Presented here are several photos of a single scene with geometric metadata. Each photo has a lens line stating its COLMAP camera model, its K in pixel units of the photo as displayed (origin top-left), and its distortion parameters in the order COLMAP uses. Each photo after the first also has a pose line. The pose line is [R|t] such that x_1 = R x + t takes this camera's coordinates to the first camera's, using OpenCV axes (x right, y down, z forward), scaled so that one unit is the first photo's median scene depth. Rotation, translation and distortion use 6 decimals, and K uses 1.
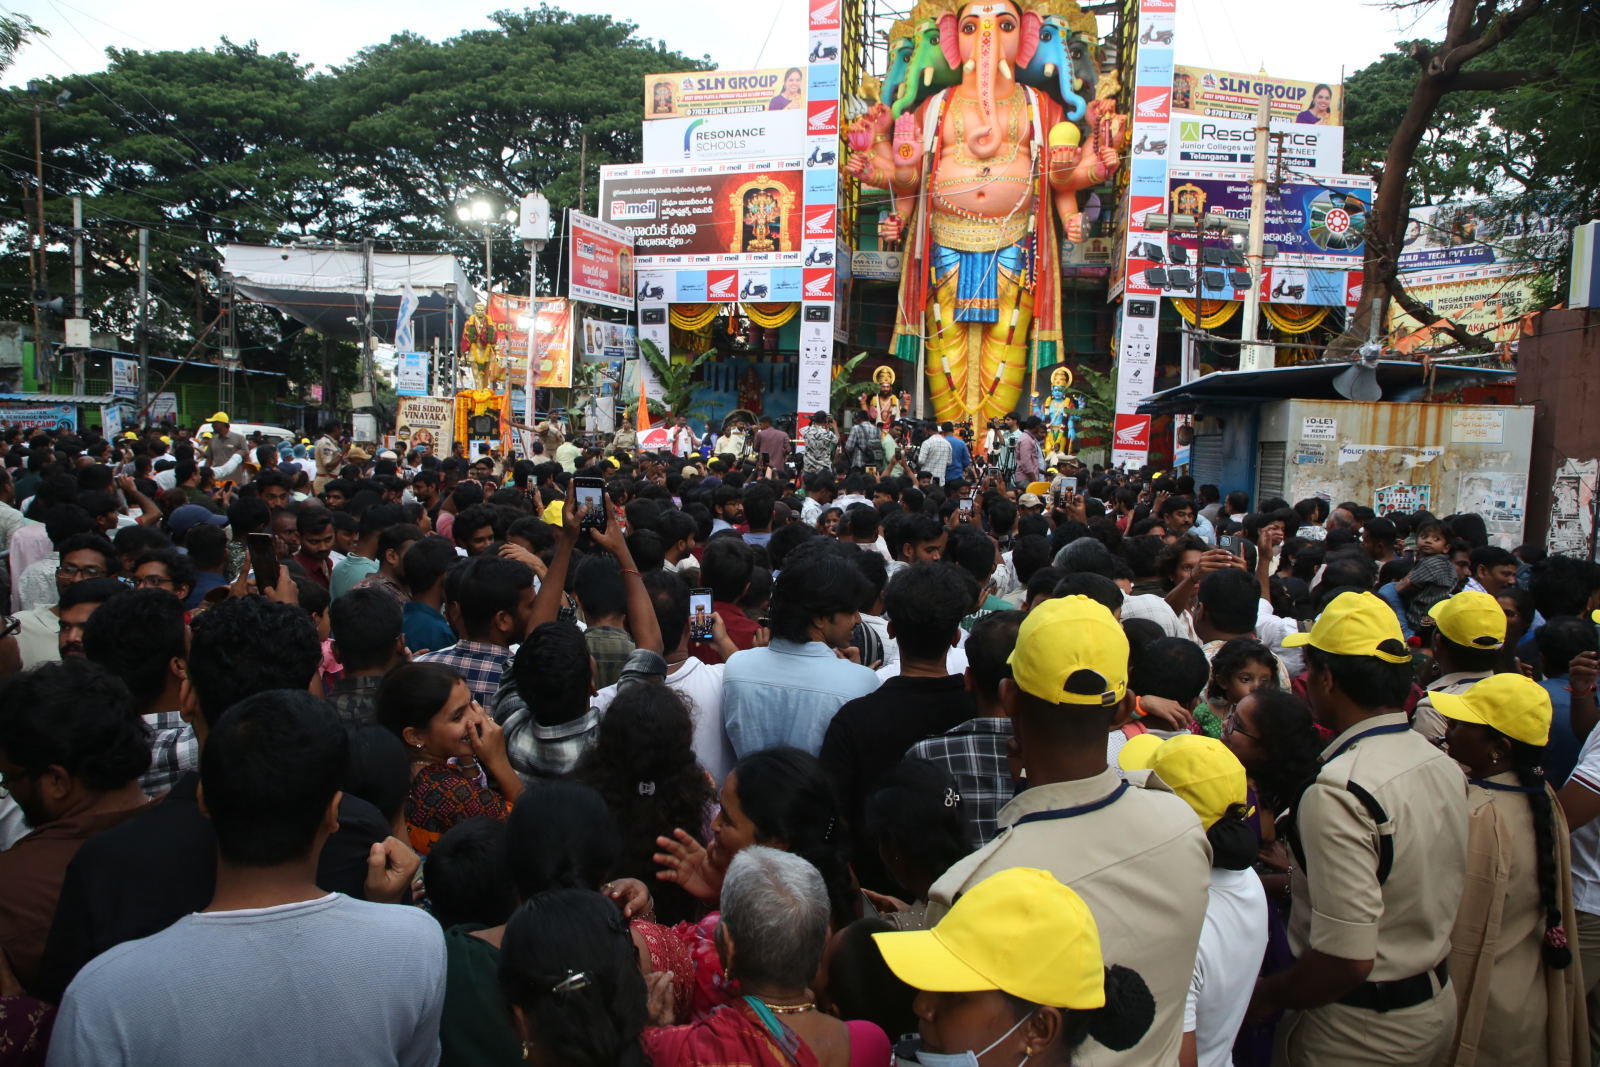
lens RADIAL K [[1095.9, 0, 786.3], [0, 1095.9, 532.4], [0, 0, 1]] dist [-0.075518, 0.041932]
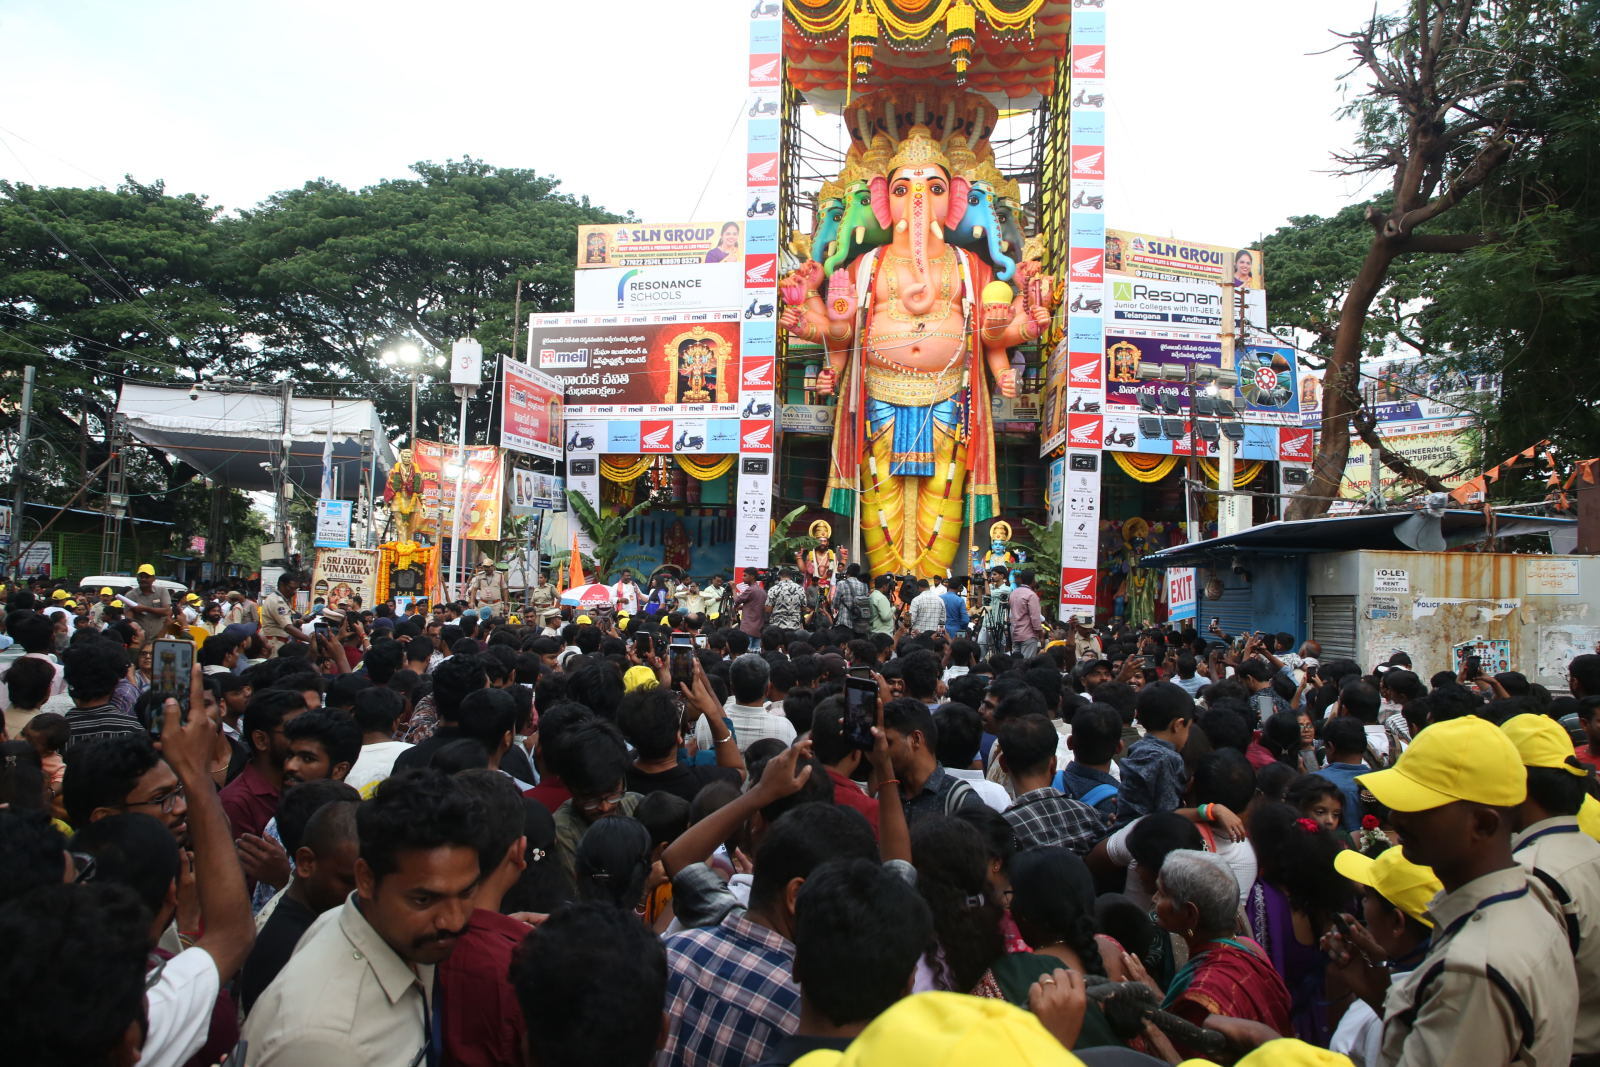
lens RADIAL K [[1099.0, 0, 786.5], [0, 1099.0, 531.1], [0, 0, 1]] dist [-0.076726, 0.045079]
pose [[0.994839, 0.003419, 0.101407, -0.041494], [0.011004, 0.989901, -0.141330, -0.004227], [-0.100866, 0.141716, 0.984755, 0.041747]]
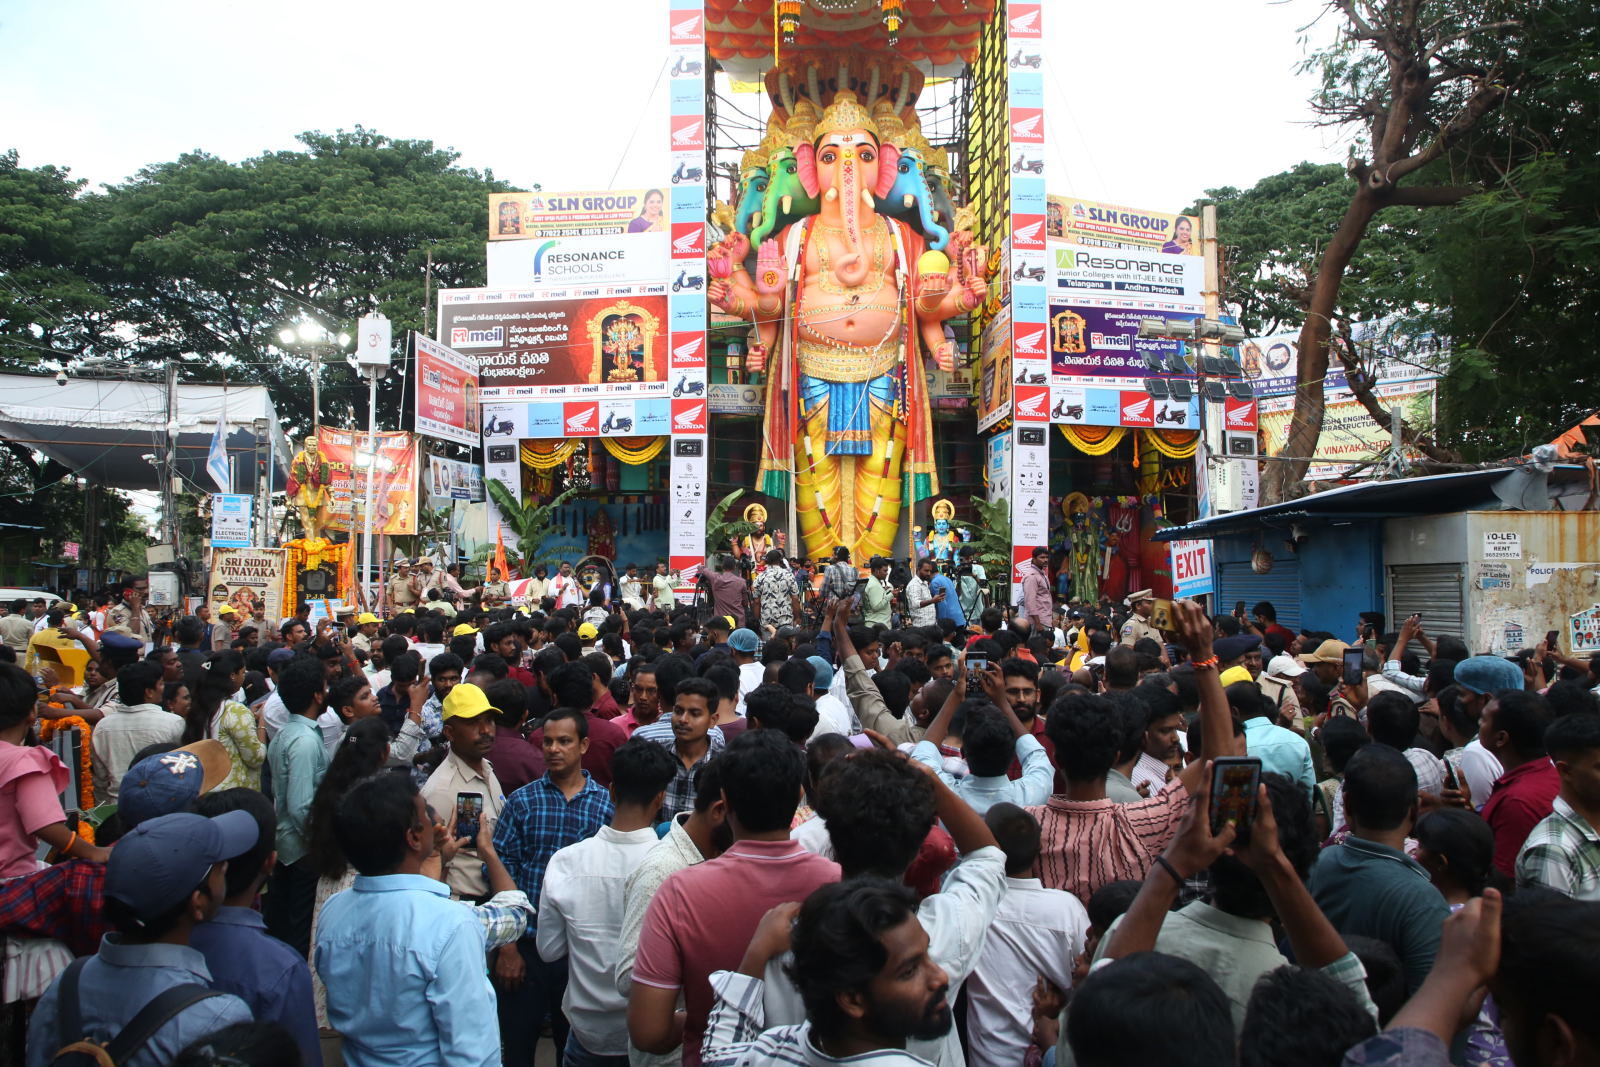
lens RADIAL K [[1089.0, 0, 784.2], [0, 1089.0, 530.9], [0, 0, 1]] dist [-0.076683, 0.041601]
pose [[0.980793, -0.026948, 0.193181, -0.068637], [0.052188, 0.990557, -0.126780, -0.011040], [-0.187940, 0.134427, 0.972938, 0.103529]]
